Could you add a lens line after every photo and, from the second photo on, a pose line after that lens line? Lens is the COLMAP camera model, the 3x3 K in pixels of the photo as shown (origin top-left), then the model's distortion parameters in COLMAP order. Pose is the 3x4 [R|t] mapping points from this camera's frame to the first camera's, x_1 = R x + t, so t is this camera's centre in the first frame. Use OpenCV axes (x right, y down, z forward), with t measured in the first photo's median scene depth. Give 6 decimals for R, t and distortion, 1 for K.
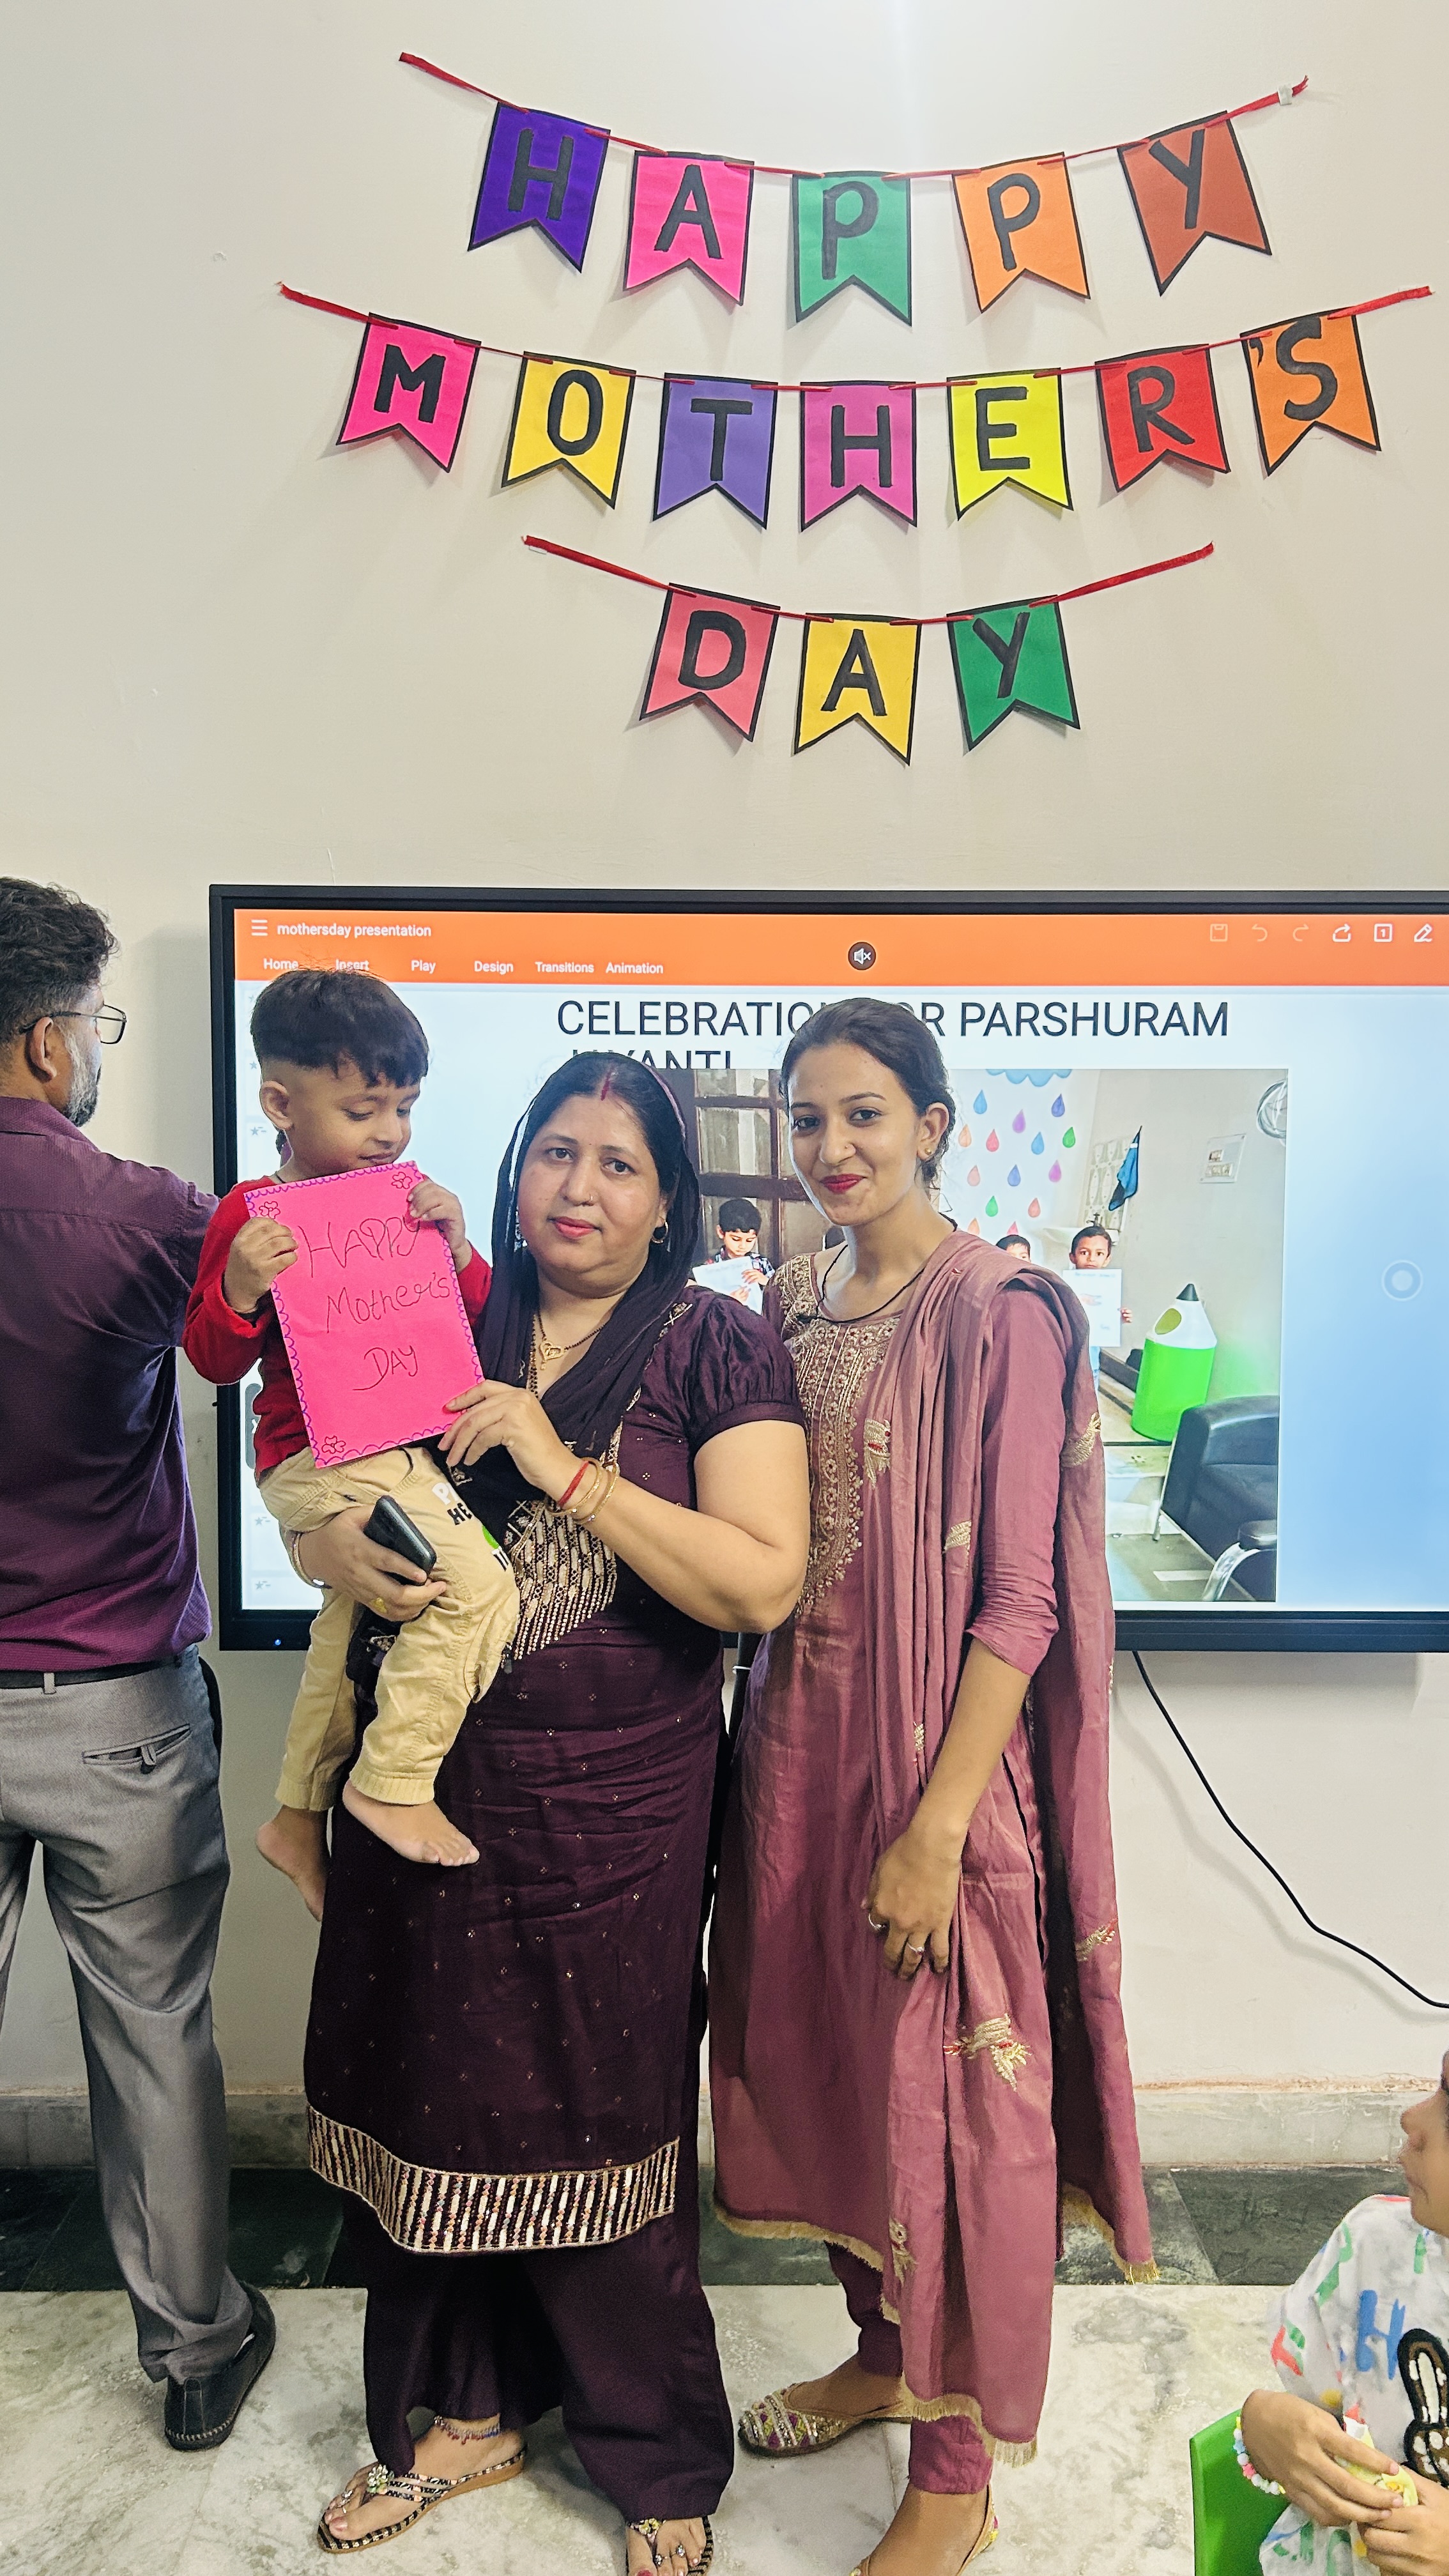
lens RADIAL K [[1916.9, 0, 734.8], [0, 1916.9, 1292.8], [0, 0, 1]] dist [0.042620, -0.047003]
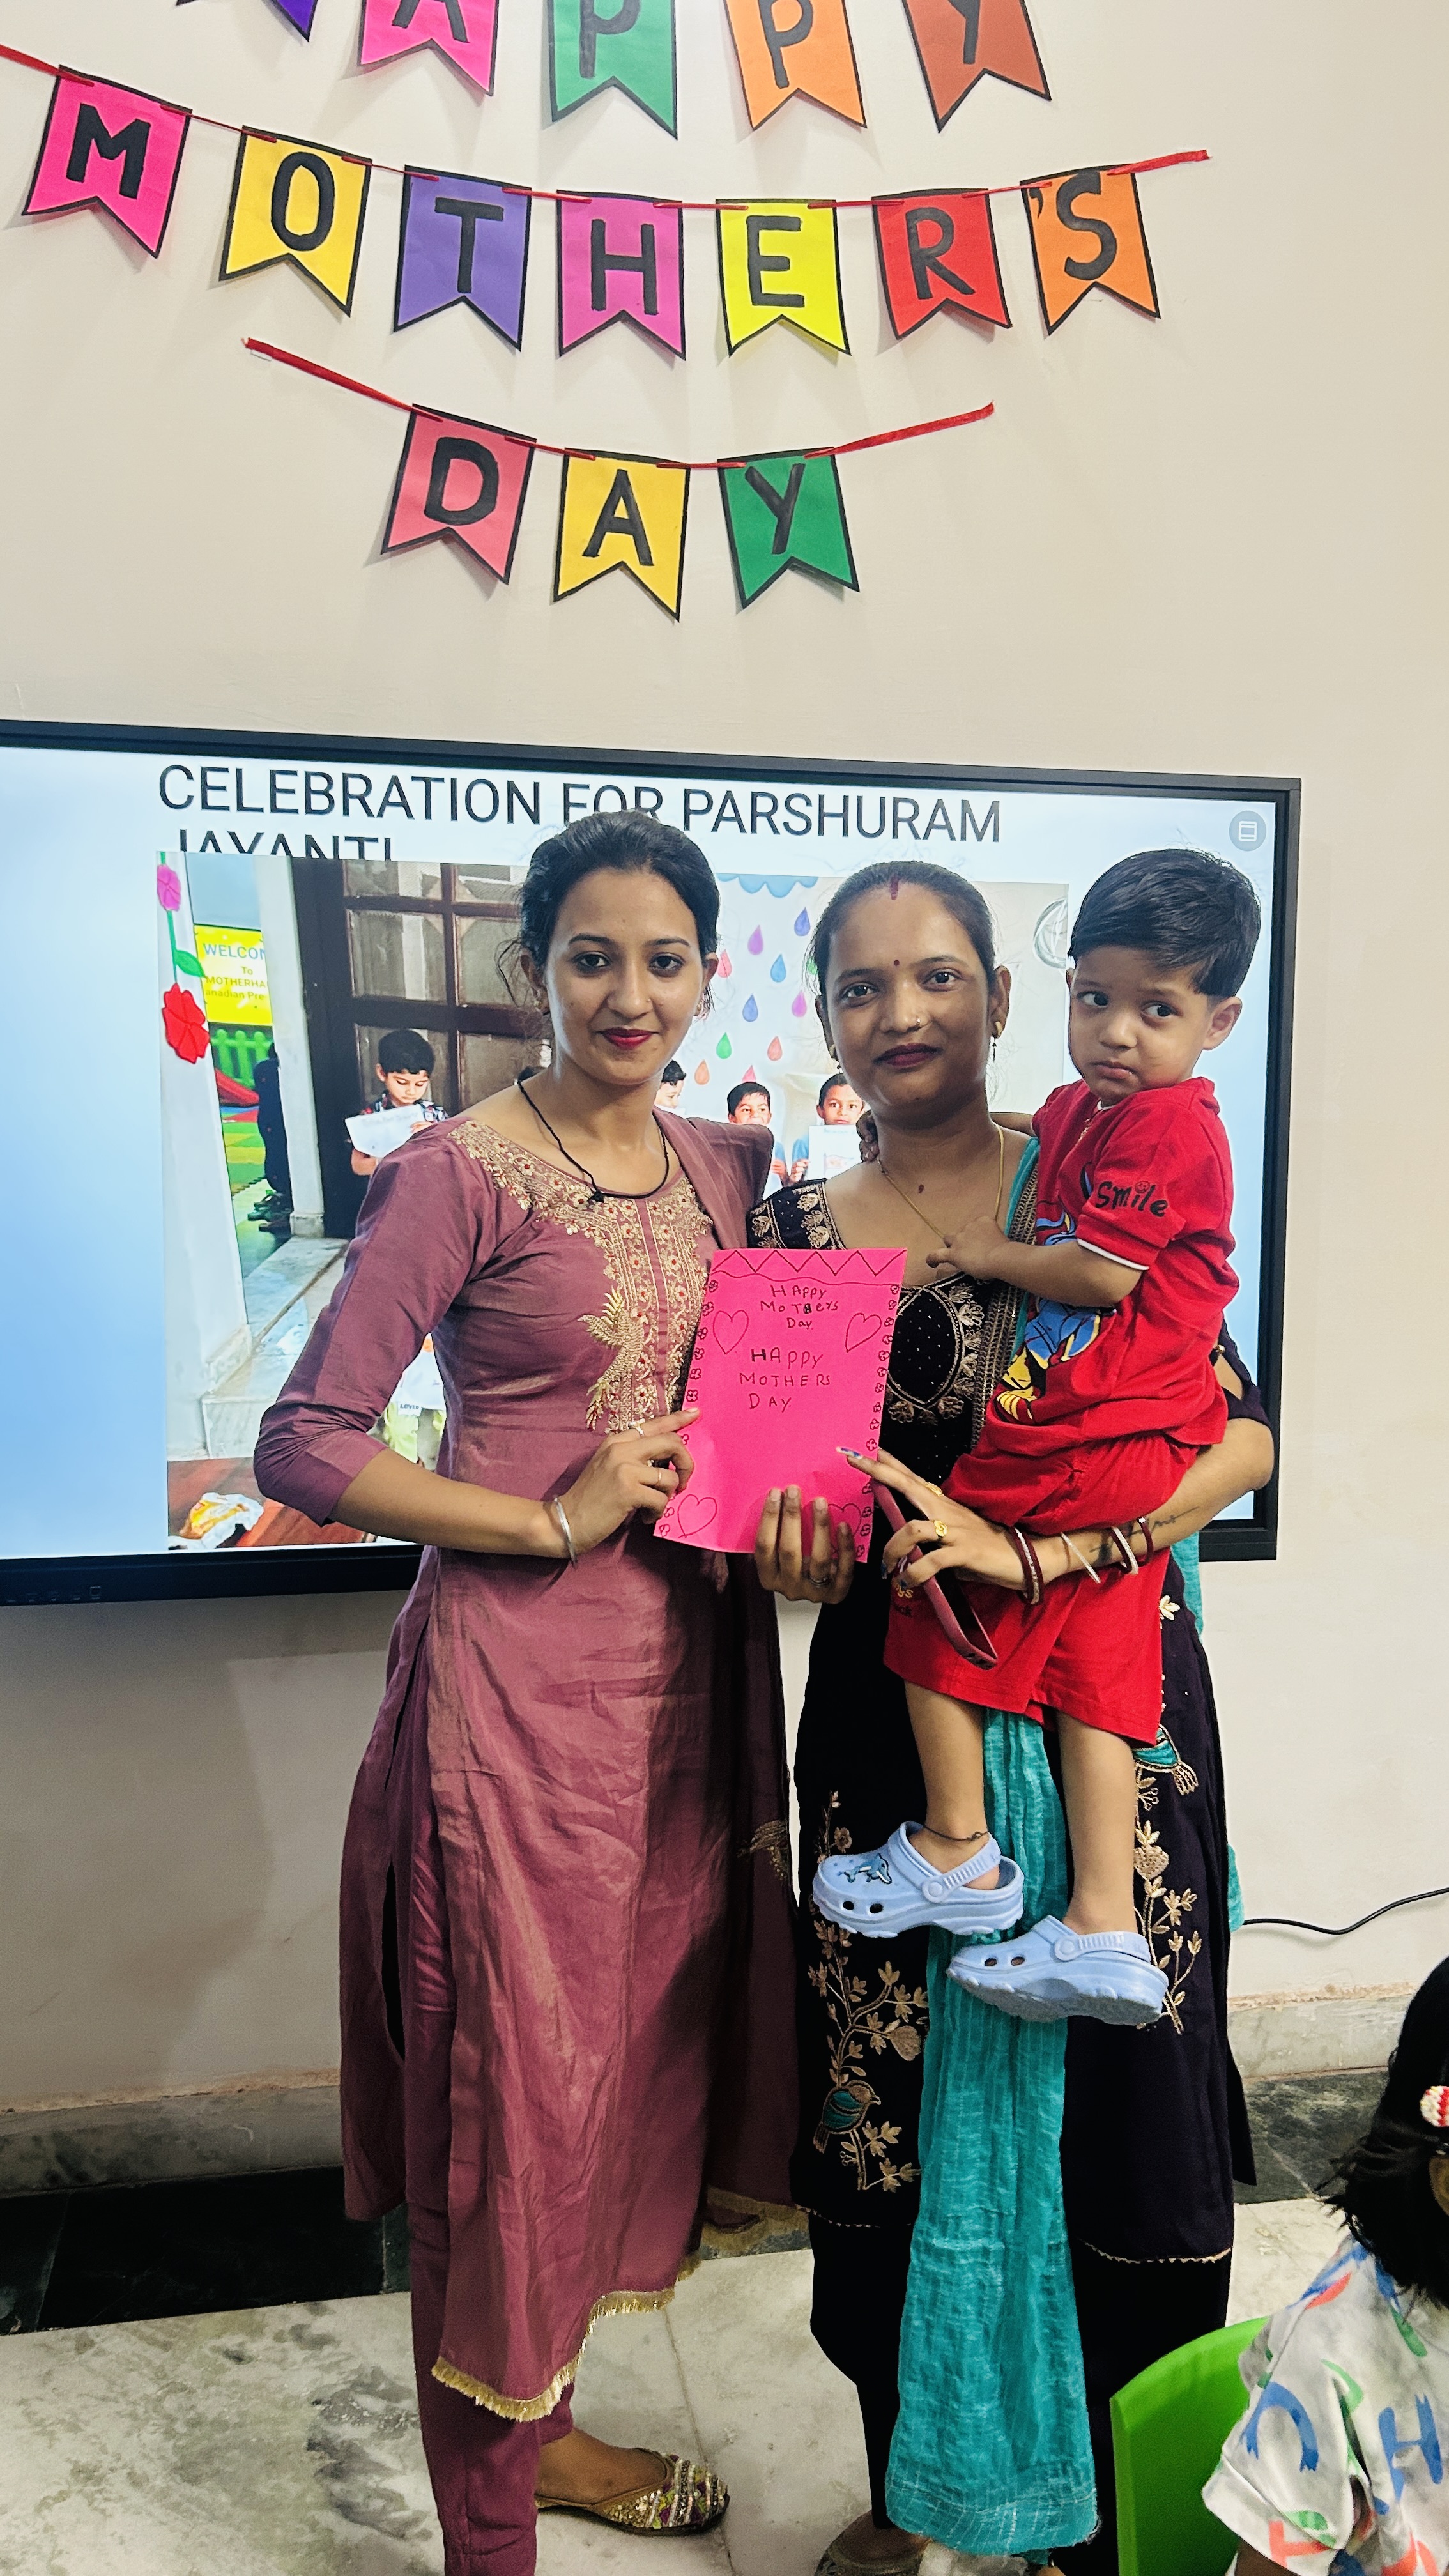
lens RADIAL K [[1916.9, 0, 735.4], [0, 1916.9, 1297.6], [0, 0, 1]] dist [0.042620, -0.047003]
pose [[0.984324, -0.011127, 0.176016, -0.049113], [0.009083, 0.999882, 0.012414, 0.038377], [-0.176133, -0.010620, 0.984309, 0.084852]]
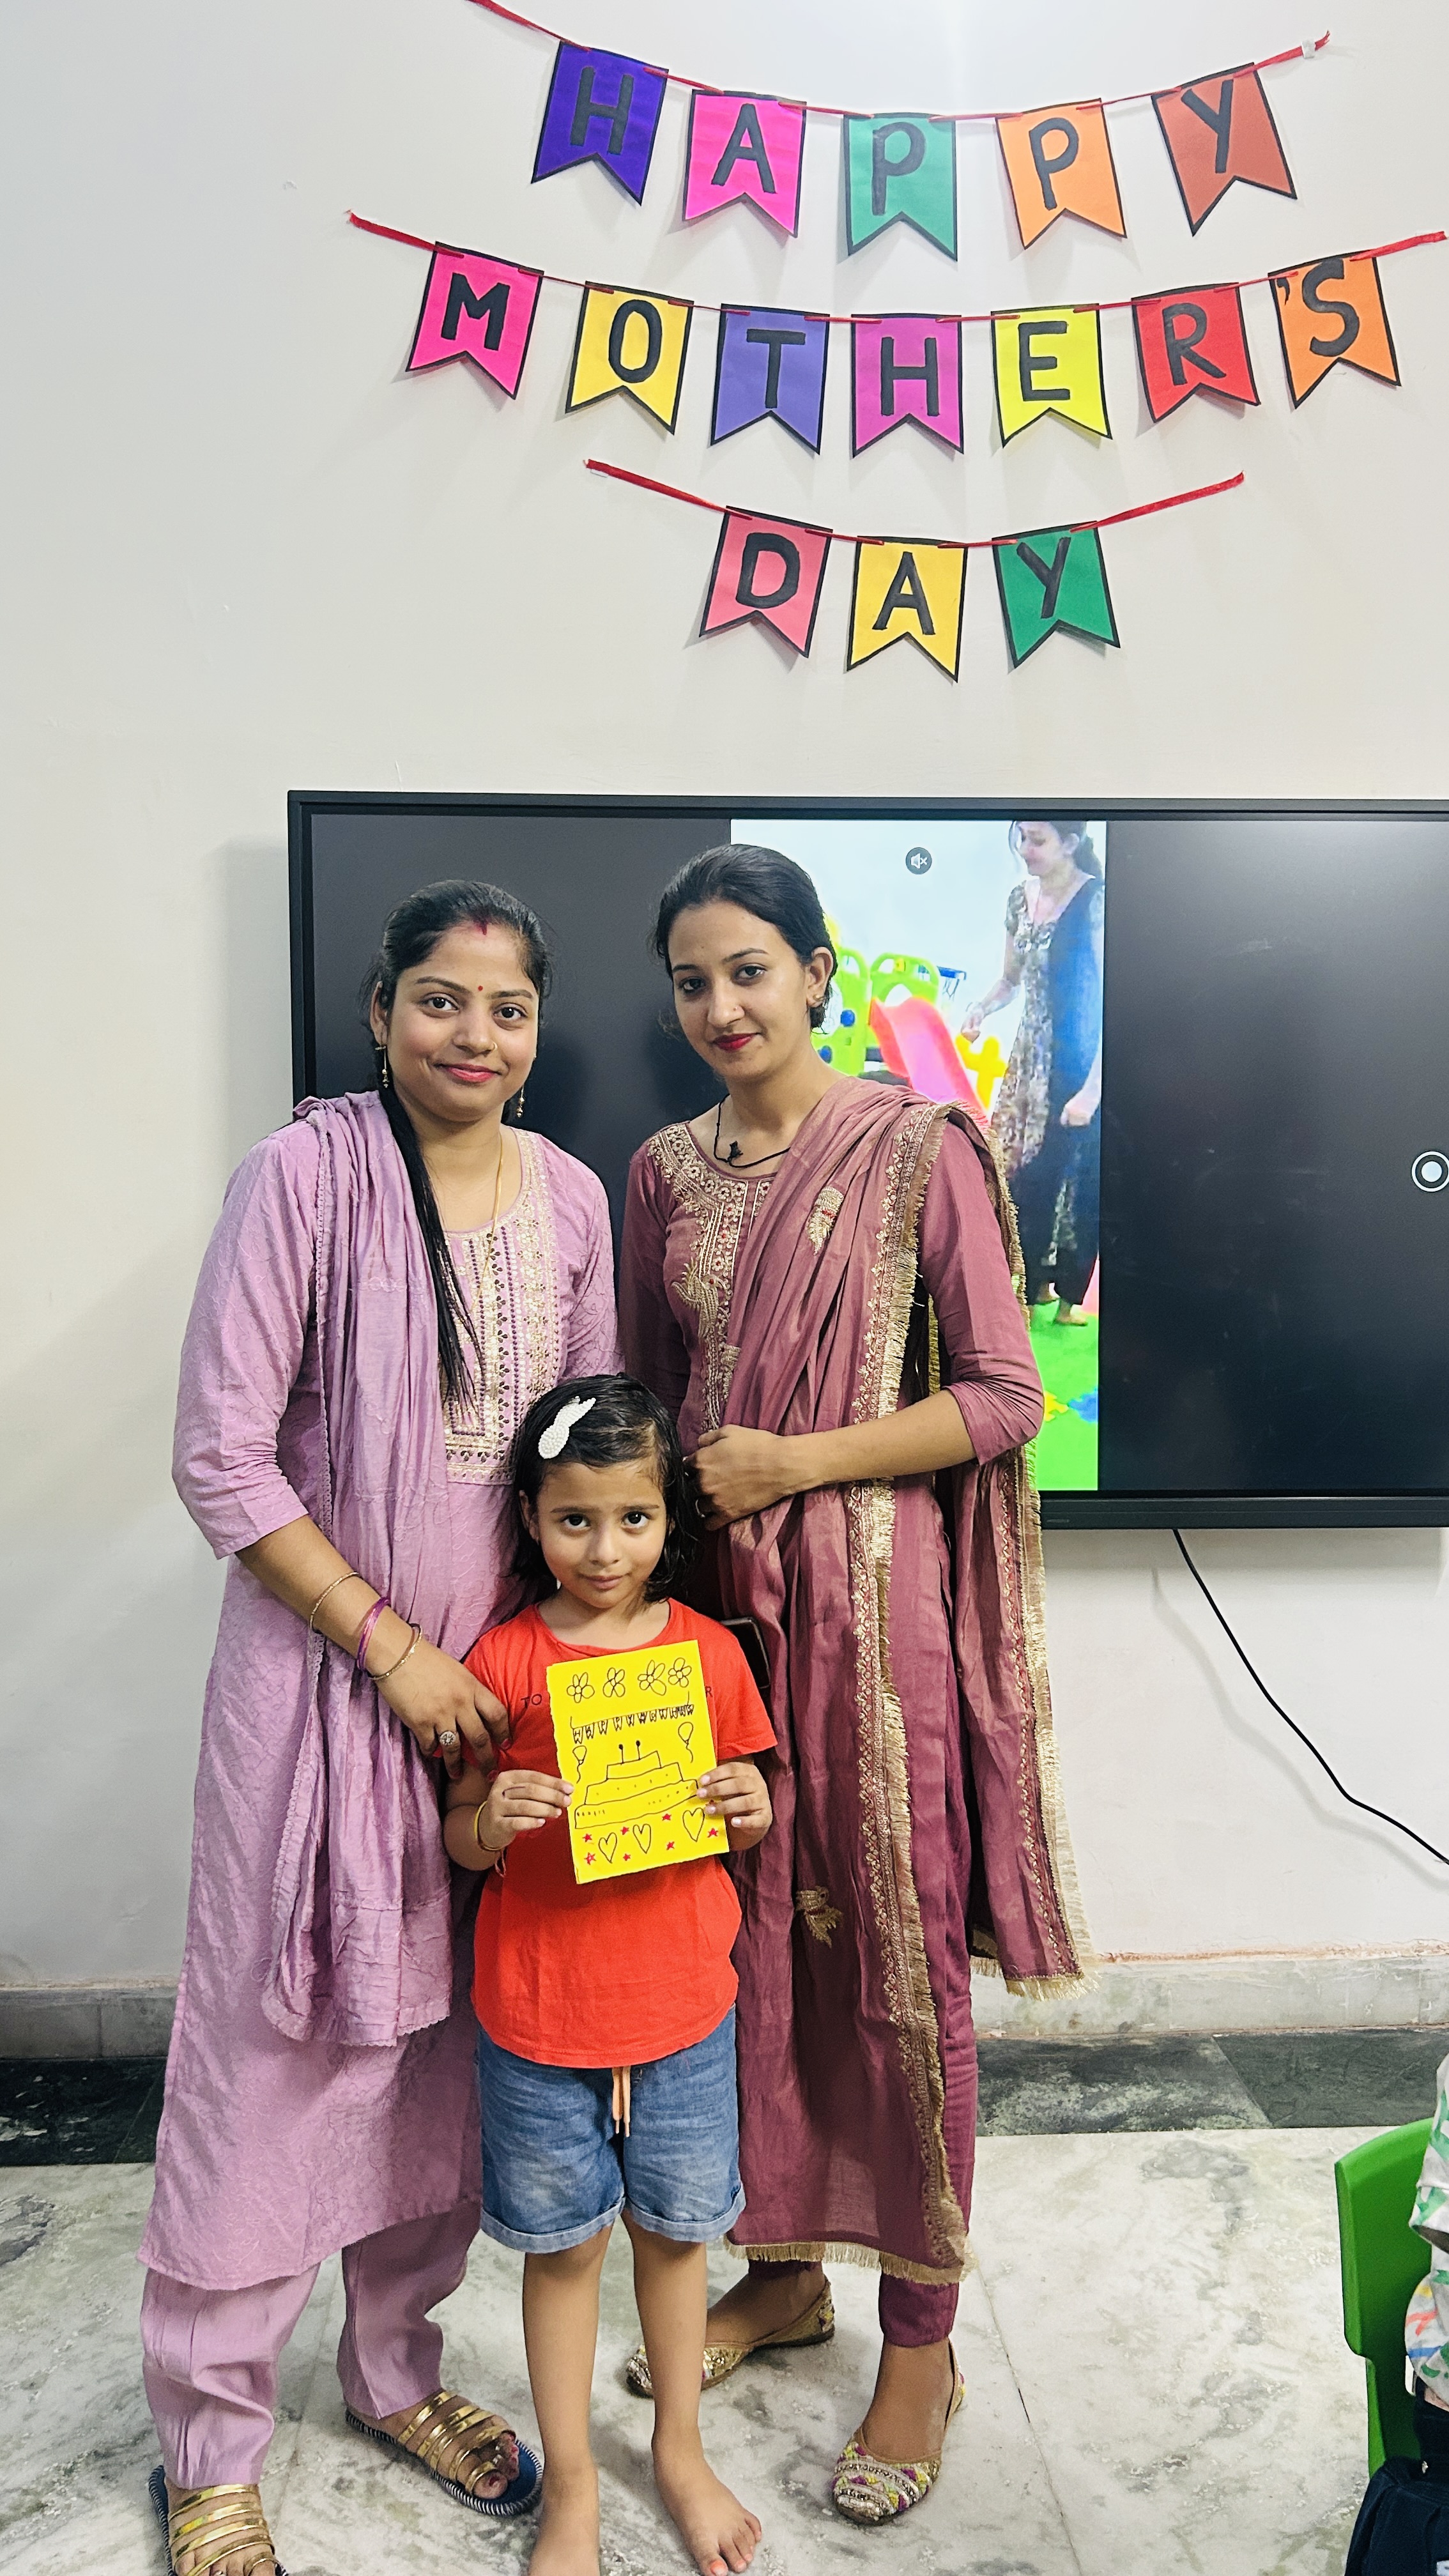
lens RADIAL K [[1916.9, 0, 729.8], [0, 1916.9, 1296.7], [0, 0, 1]] dist [0.042620, -0.047003]
pose [[0.999174, -0.007987, 0.039846, -0.077315], [0.008352, 0.999925, -0.008981, 0.067300], [-0.039771, 0.009306, 0.999165, -0.034071]]
